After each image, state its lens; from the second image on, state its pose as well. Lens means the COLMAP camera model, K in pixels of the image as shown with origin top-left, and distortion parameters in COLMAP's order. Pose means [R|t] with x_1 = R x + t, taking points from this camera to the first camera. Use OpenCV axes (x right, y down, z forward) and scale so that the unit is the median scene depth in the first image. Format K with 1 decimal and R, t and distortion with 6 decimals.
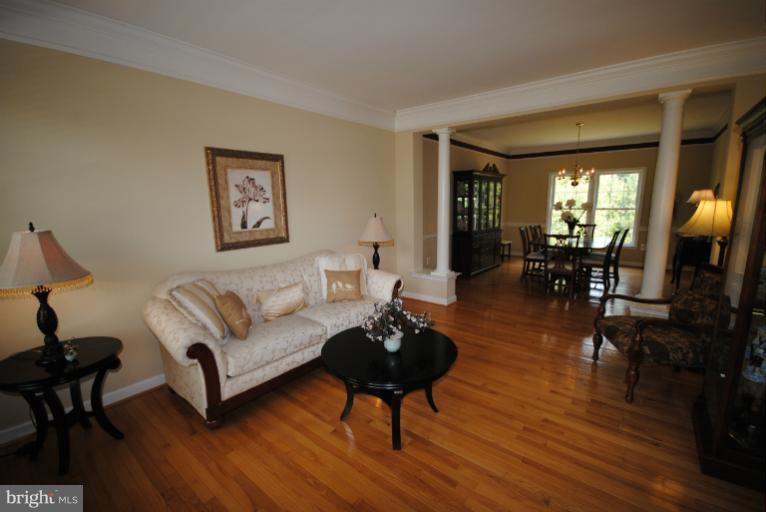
lens RADIAL K [[334.8, 0, 383.3], [0, 334.8, 258.5], [0, 0, 1]] dist [0.011905, -0.012103]
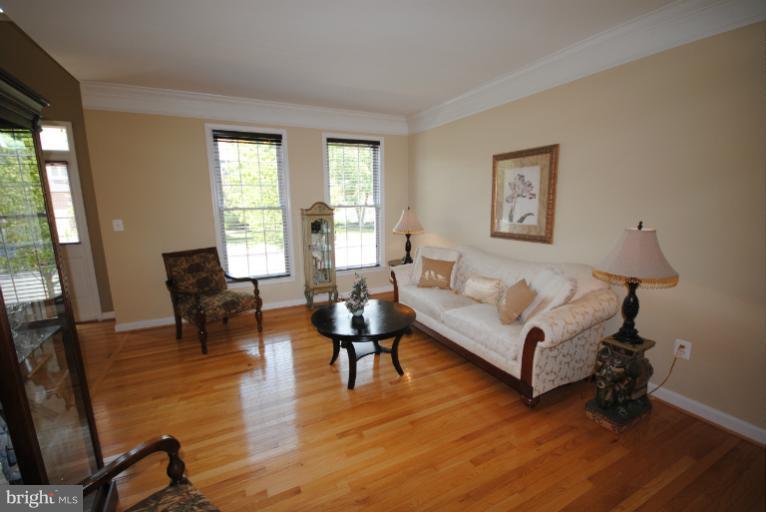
lens RADIAL K [[334.8, 0, 383.3], [0, 334.8, 258.5], [0, 0, 1]] dist [0.011905, -0.012103]
pose [[-0.405462, 0.173231, -0.897547, 0.761016], [-0.143398, 0.957669, 0.249614, -0.185919], [0.902794, 0.229915, -0.363458, 1.028519]]
